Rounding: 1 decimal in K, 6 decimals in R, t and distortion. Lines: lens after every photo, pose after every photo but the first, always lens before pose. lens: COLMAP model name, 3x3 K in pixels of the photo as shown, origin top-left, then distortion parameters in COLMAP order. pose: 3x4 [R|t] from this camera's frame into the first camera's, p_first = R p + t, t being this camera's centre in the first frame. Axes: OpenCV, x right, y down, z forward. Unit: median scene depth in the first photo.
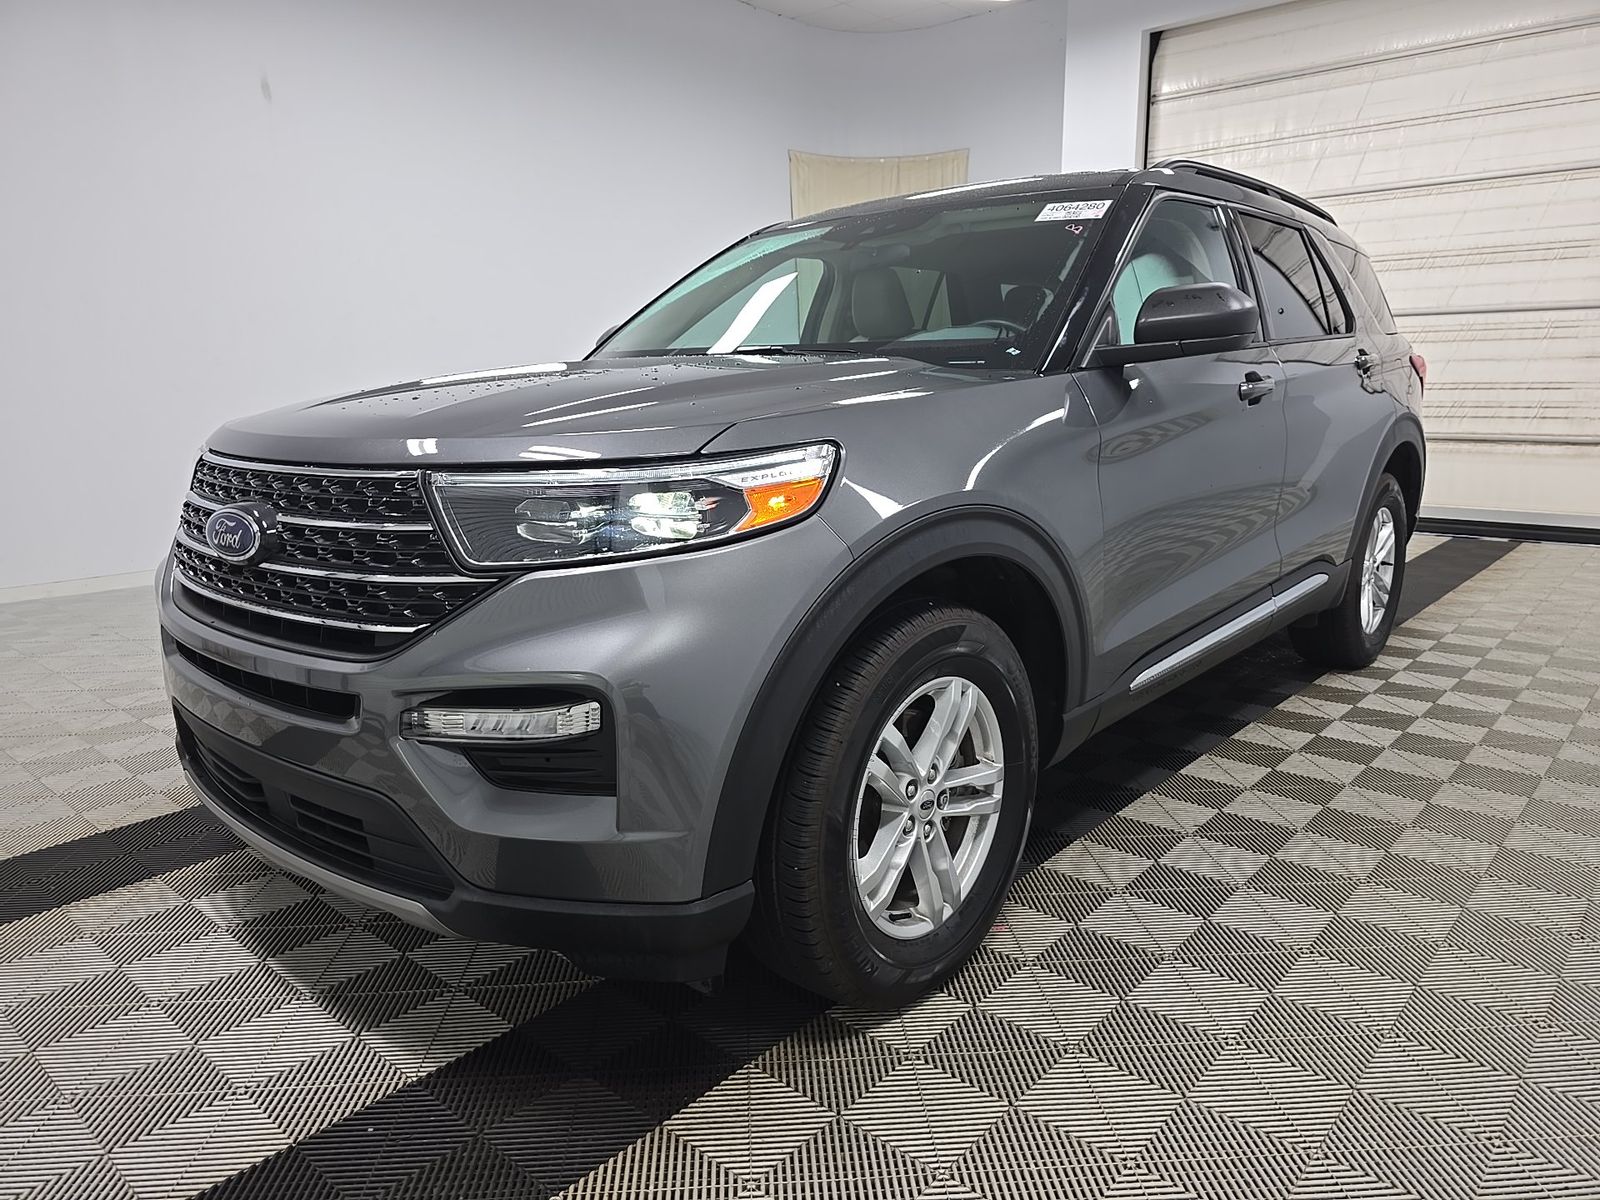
lens RADIAL K [[1082.7, 0, 792.6], [0, 1082.7, 600.2], [0, 0, 1]] dist [0.018802, -0.003030]
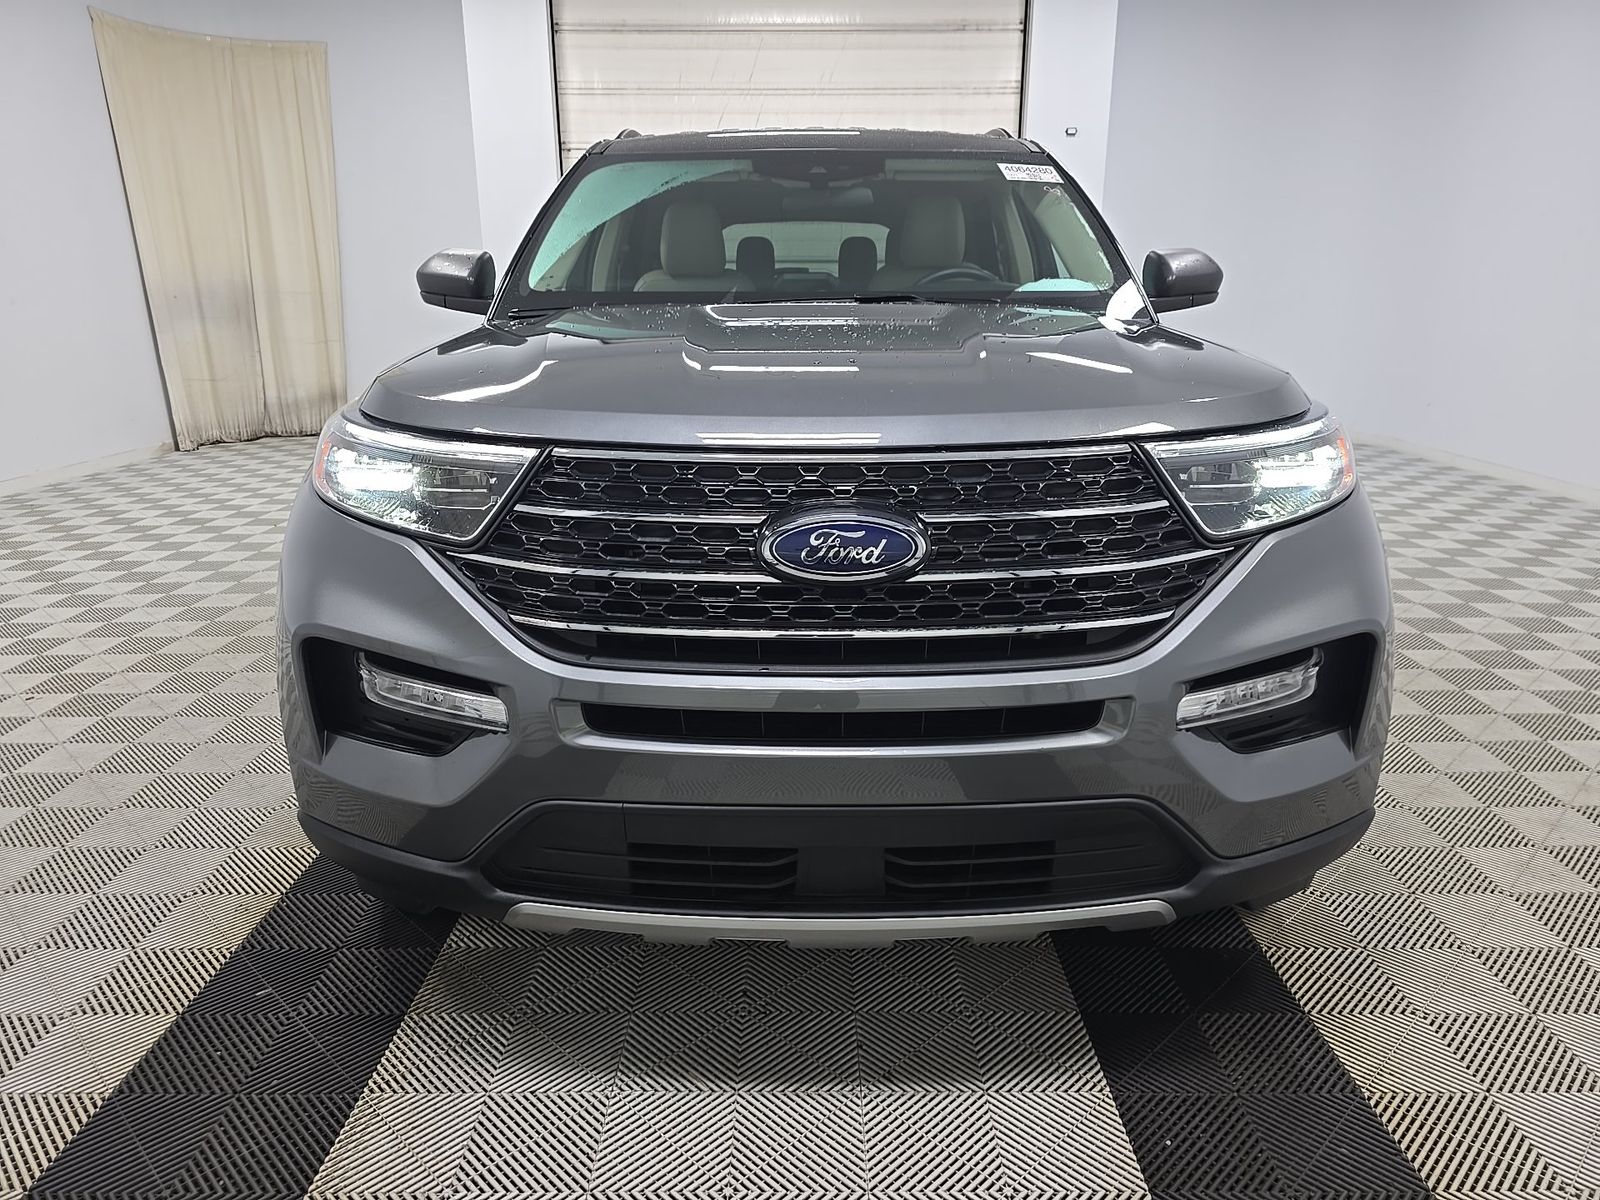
lens RADIAL K [[1082.7, 0, 798.0], [0, 1082.7, 598.1], [0, 0, 1]] dist [0.018802, -0.003030]
pose [[0.743746, -0.169221, 0.646689, -1.082678], [0.127987, 0.985578, 0.110703, -0.119503], [-0.656096, 0.000433, 0.754677, 0.457014]]
